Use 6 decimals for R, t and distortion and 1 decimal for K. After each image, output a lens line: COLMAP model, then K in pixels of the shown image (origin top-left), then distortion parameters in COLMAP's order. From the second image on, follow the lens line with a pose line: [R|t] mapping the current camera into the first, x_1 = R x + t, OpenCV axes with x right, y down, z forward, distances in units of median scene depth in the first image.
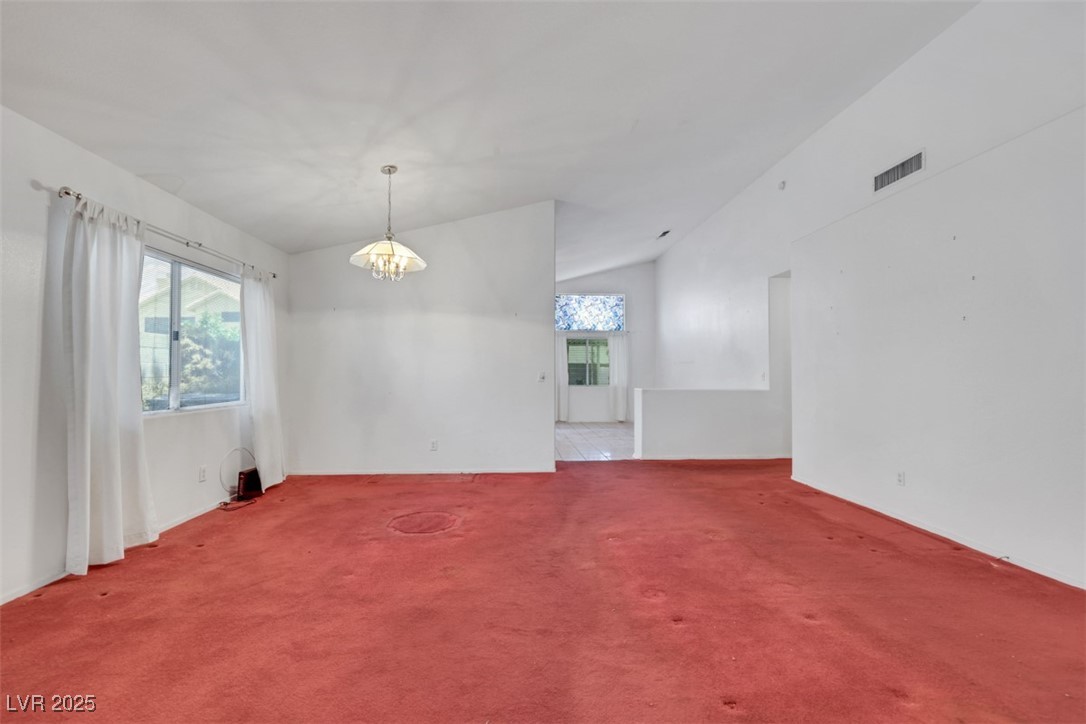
lens RADIAL K [[447.2, 0, 542.4], [0, 447.2, 364.2], [0, 0, 1]] dist [0.004375, -0.001290]
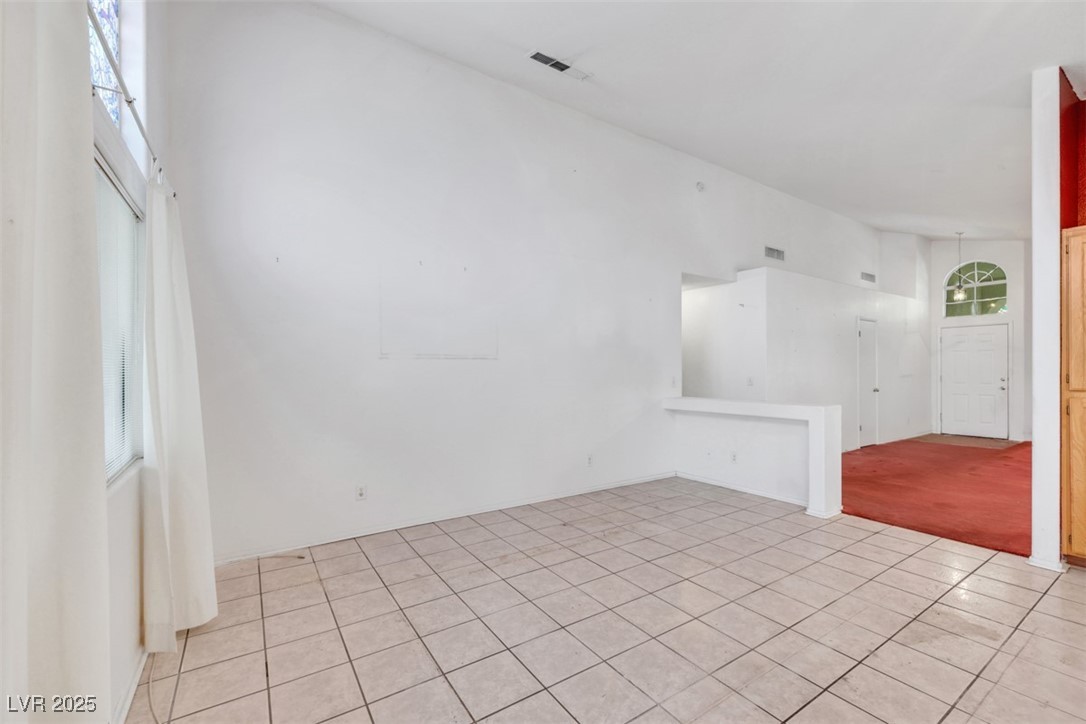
lens RADIAL K [[447.2, 0, 541.6], [0, 447.2, 372.3], [0, 0, 1]] dist [0.004375, -0.001290]
pose [[-0.483153, 0.002714, 0.875532, -0.173906], [-0.012781, 0.999867, -0.010152, 0.022522], [-0.875443, -0.016095, -0.483053, 2.049903]]
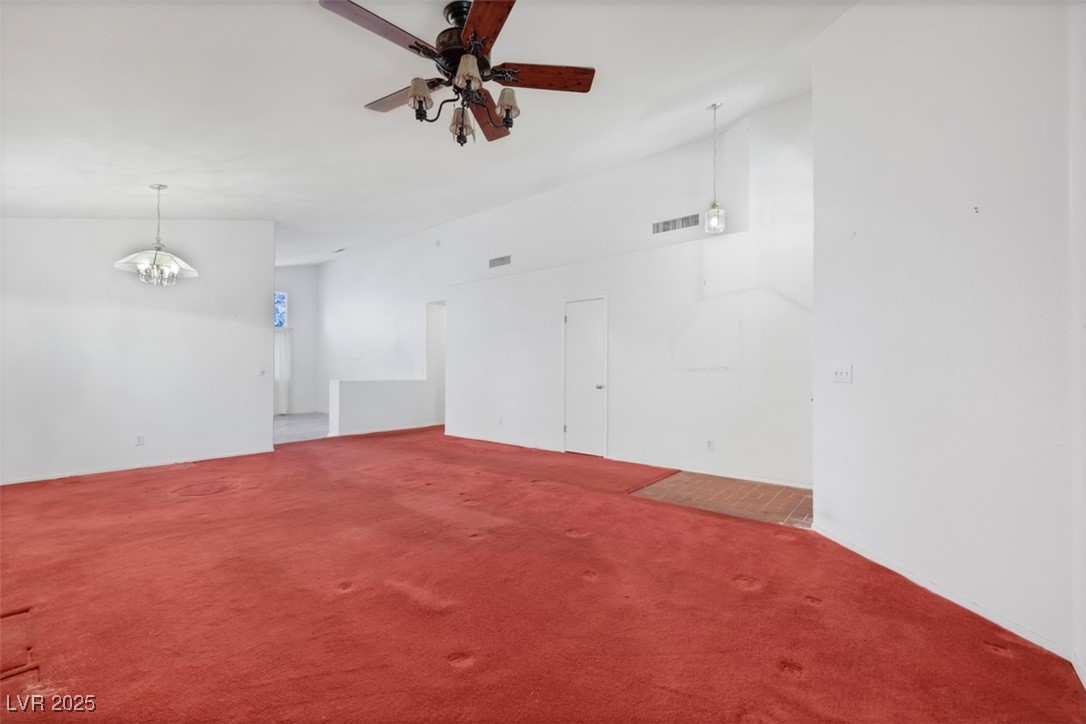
lens RADIAL K [[436.5, 0, 547.8], [0, 436.5, 361.7], [0, 0, 1]] dist [0.000029, 0.000169]
pose [[0.681923, 0.013721, 0.731295, -0.325086], [-0.017202, 0.999848, -0.002720, -0.006685], [-0.731221, -0.010725, 0.682056, -0.320743]]
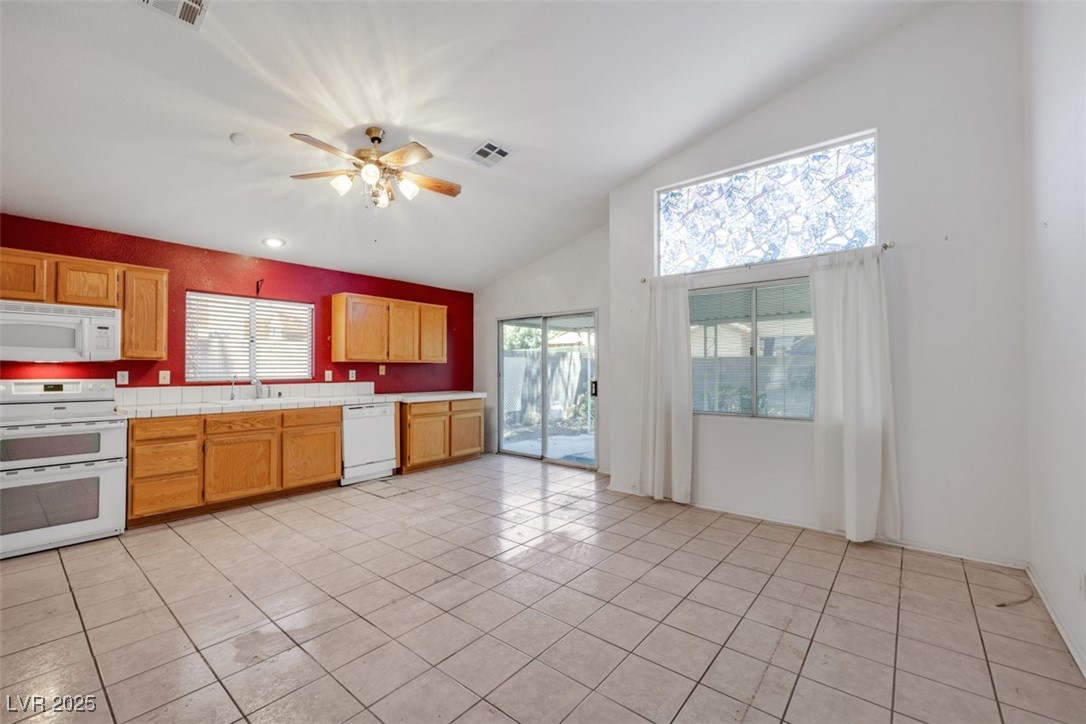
lens RADIAL K [[450.5, 0, 538.9], [0, 450.5, 364.2], [0, 0, 1]] dist [0.001980, 0.000217]
pose [[0.710811, -0.004912, -0.703366, 0.512712], [0.012982, 0.999897, 0.006137, 0.003278], [0.703264, -0.013493, 0.710801, 1.340057]]
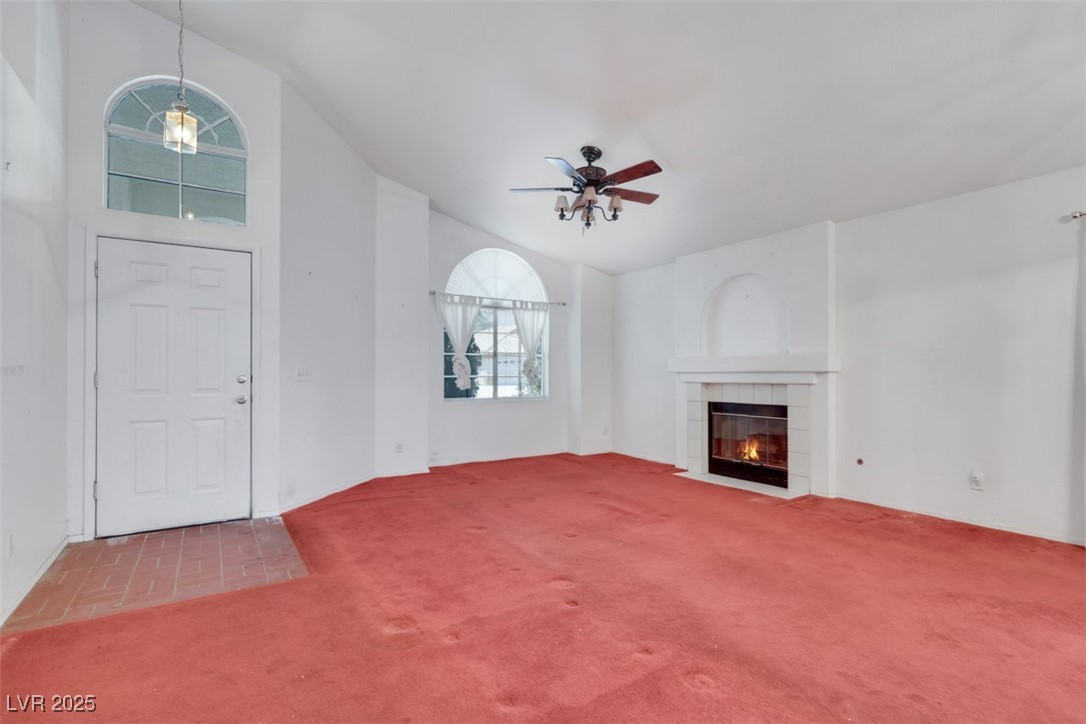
lens RADIAL K [[524.9, 0, 550.1], [0, 524.9, 368.1], [0, 0, 1]] dist [0.003886, -0.000115]
pose [[-0.877191, 0.000158, -0.480141, 0.408378], [0.011671, 0.999711, -0.020993, 0.015577], [0.479999, -0.024019, -0.876940, 0.756028]]
